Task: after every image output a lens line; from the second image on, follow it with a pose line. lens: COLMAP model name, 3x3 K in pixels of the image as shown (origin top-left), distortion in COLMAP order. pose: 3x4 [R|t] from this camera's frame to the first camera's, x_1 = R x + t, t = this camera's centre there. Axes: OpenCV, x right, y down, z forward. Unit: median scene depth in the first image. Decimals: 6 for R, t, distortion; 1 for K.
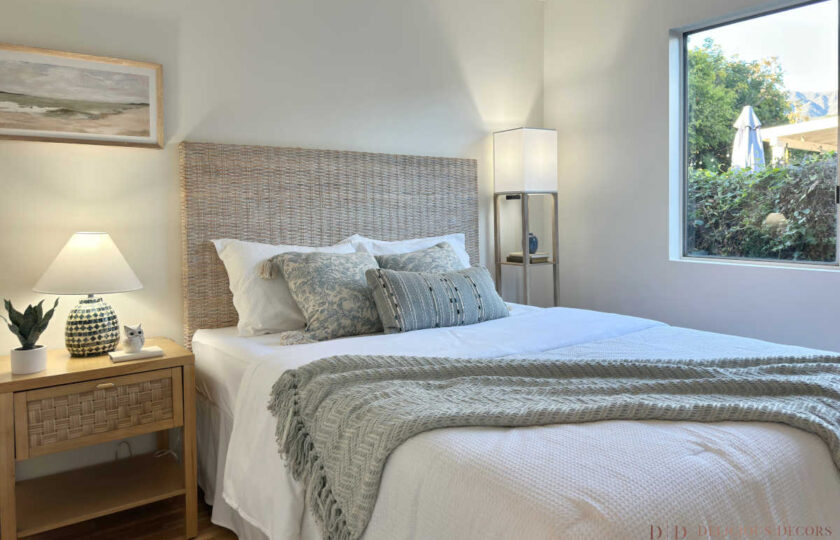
lens RADIAL K [[588.4, 0, 424.7], [0, 588.4, 232.6], [0, 0, 1]] dist [0.089731, -0.144695]
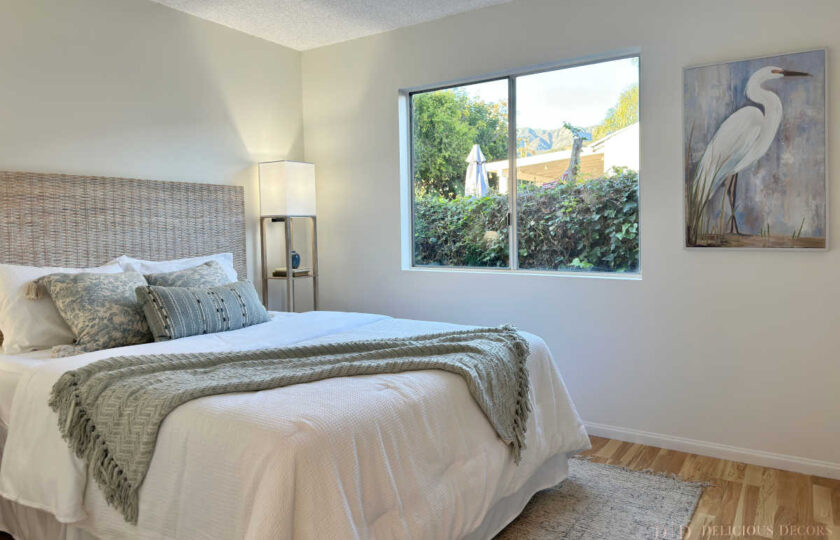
lens RADIAL K [[588.4, 0, 424.7], [0, 588.4, 232.6], [0, 0, 1]] dist [0.089731, -0.144695]
pose [[0.933305, -0.008702, 0.358980, 0.005734], [0.019725, 0.999439, -0.027055, 0.001630], [-0.358543, 0.032331, 0.932953, -0.232097]]
